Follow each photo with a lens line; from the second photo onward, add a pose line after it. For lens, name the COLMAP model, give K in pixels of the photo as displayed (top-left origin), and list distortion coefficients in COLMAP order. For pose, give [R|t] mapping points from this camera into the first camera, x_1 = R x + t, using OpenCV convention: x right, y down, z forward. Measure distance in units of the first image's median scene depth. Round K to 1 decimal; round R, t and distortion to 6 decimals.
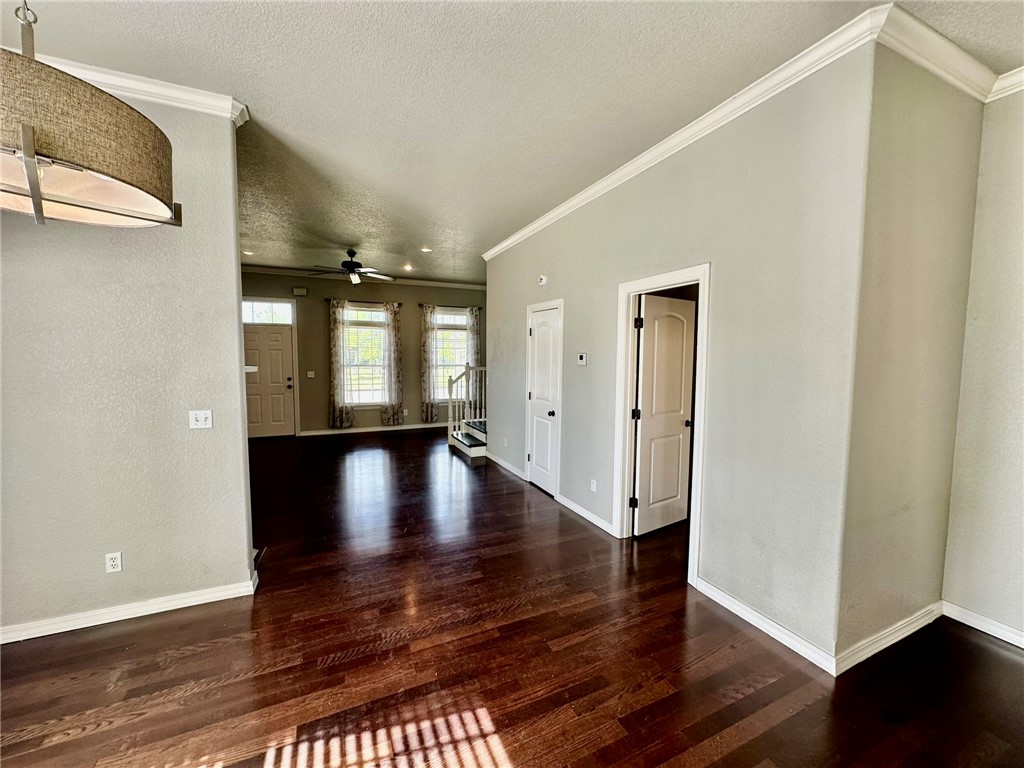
lens RADIAL K [[407.5, 0, 512.0], [0, 407.5, 384.0], [0, 0, 1]] dist [-0.001418, 0.000113]
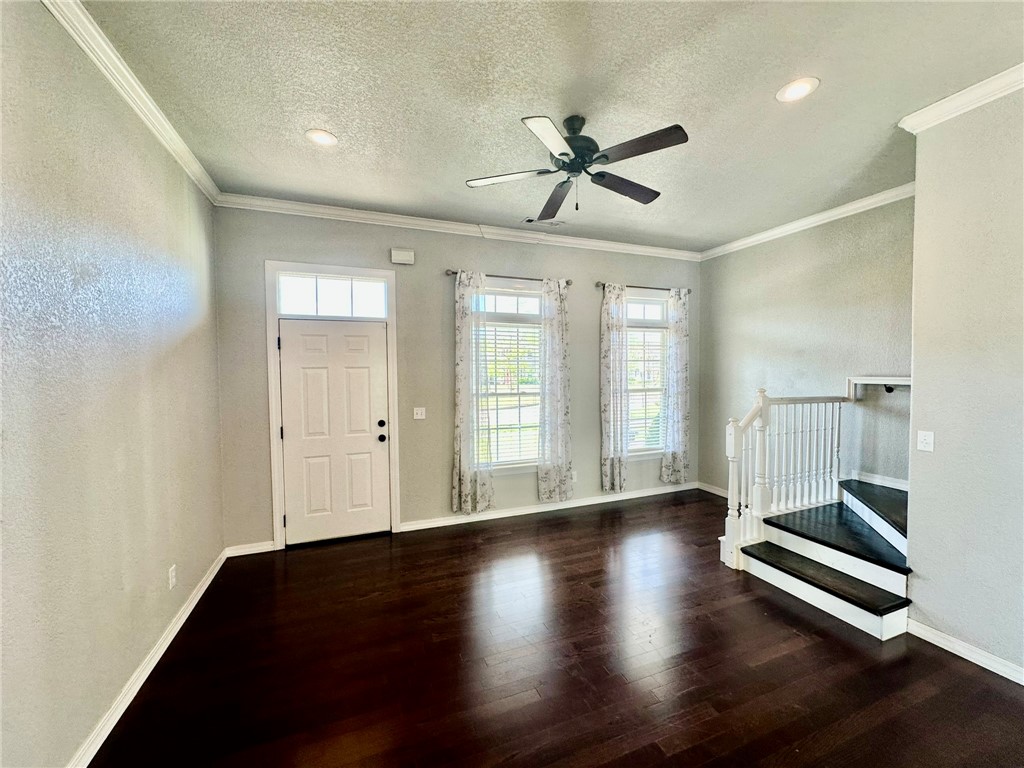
lens RADIAL K [[407.5, 0, 512.0], [0, 407.5, 384.0], [0, 0, 1]] dist [-0.001418, 0.000113]
pose [[0.998831, -0.010766, -0.047130, -0.337010], [0.009315, 0.999479, -0.030896, -0.042681], [0.047438, 0.030421, 0.998411, 0.460843]]
